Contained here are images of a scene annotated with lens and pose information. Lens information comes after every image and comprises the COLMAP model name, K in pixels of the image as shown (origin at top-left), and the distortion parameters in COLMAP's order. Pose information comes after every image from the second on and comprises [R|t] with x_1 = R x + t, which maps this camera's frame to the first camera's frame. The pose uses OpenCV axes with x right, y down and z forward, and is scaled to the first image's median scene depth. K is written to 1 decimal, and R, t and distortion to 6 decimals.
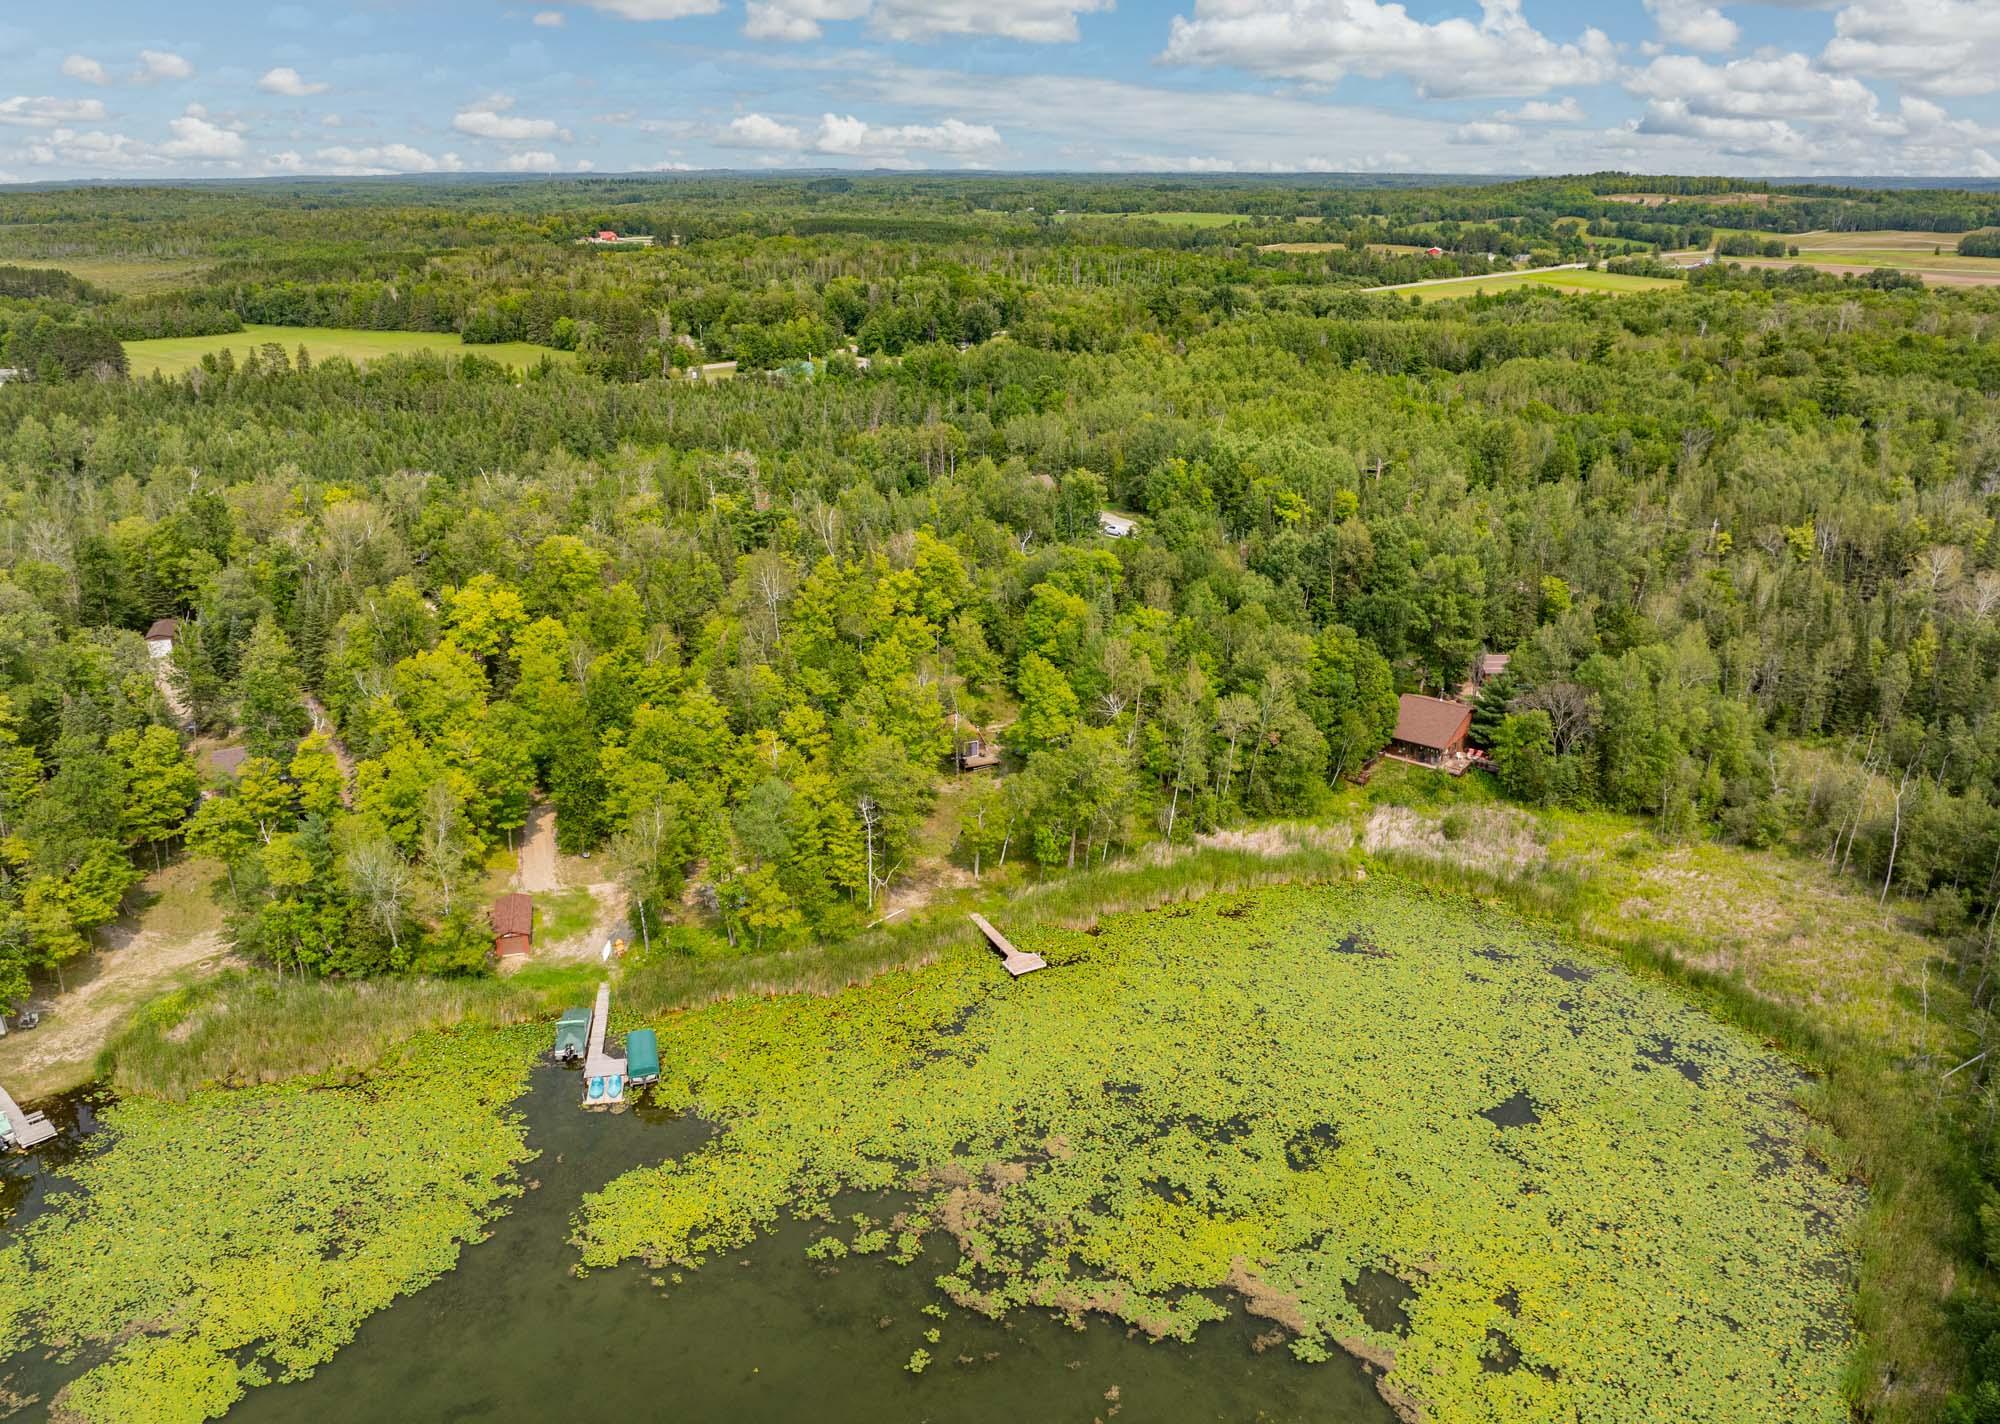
lens RADIAL K [[1443.3, 0, 1000.0], [0, 1443.3, 712.0], [0, 0, 1]] dist [-0.066070, -0.002784]
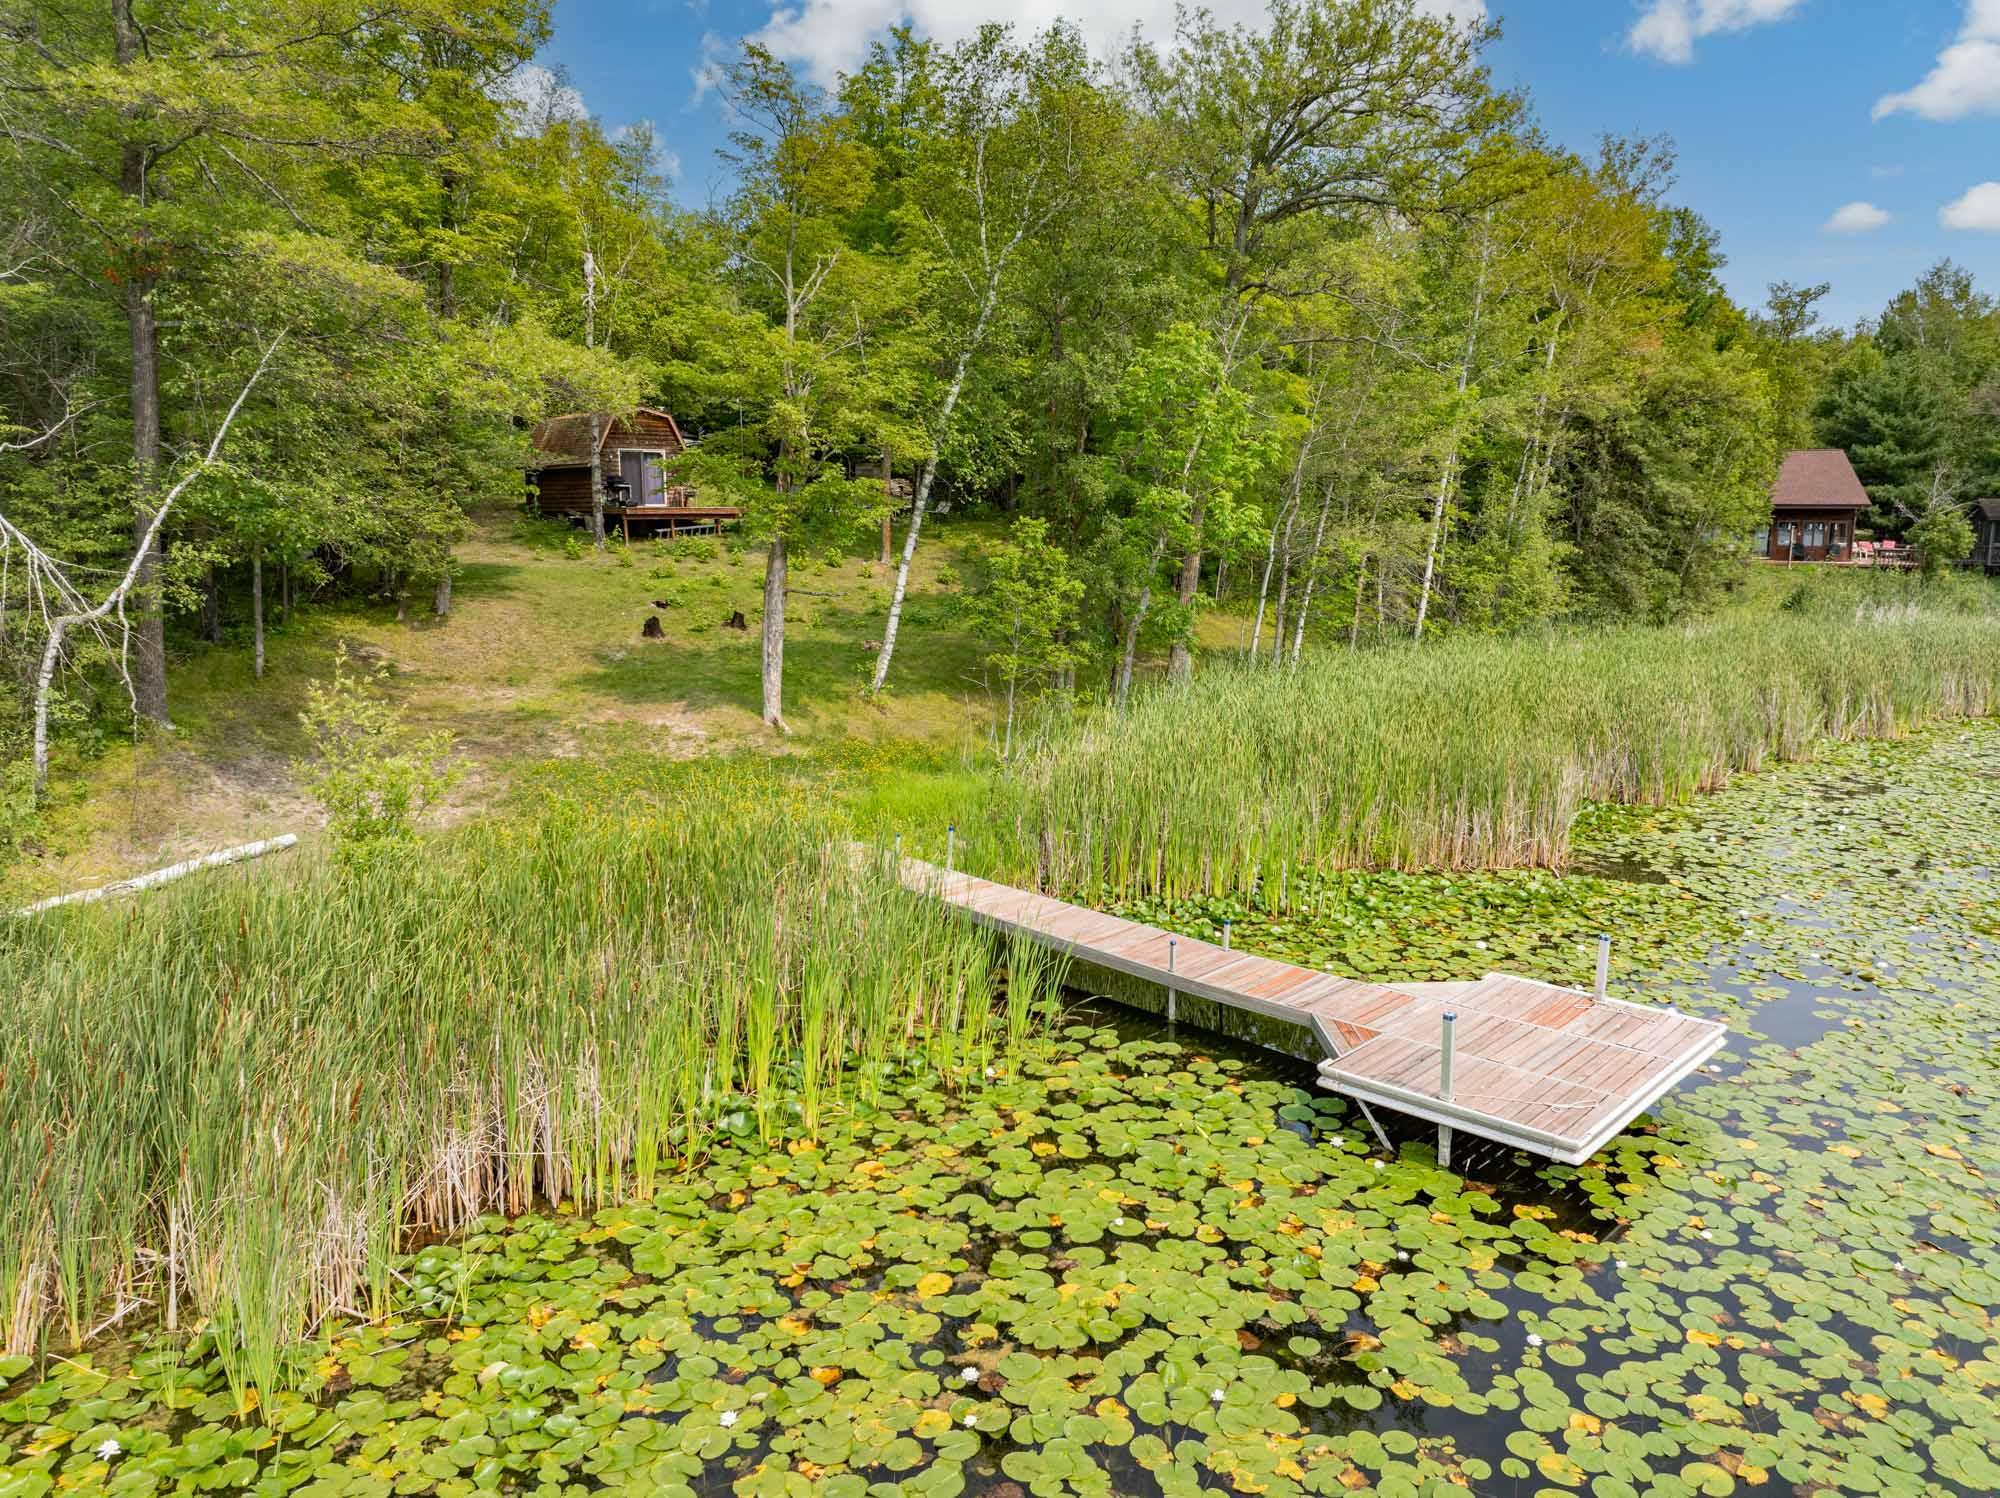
lens RADIAL K [[1414.9, 0, 1000.0], [0, 1414.9, 749.0], [0, 0, 1]] dist [-0.068768, 0.041223]
pose [[0.956067, -0.052448, 0.288417, -0.045116], [0.105421, 0.979558, -0.171326, 0.169455], [-0.273535, 0.194204, 0.942053, 0.927158]]
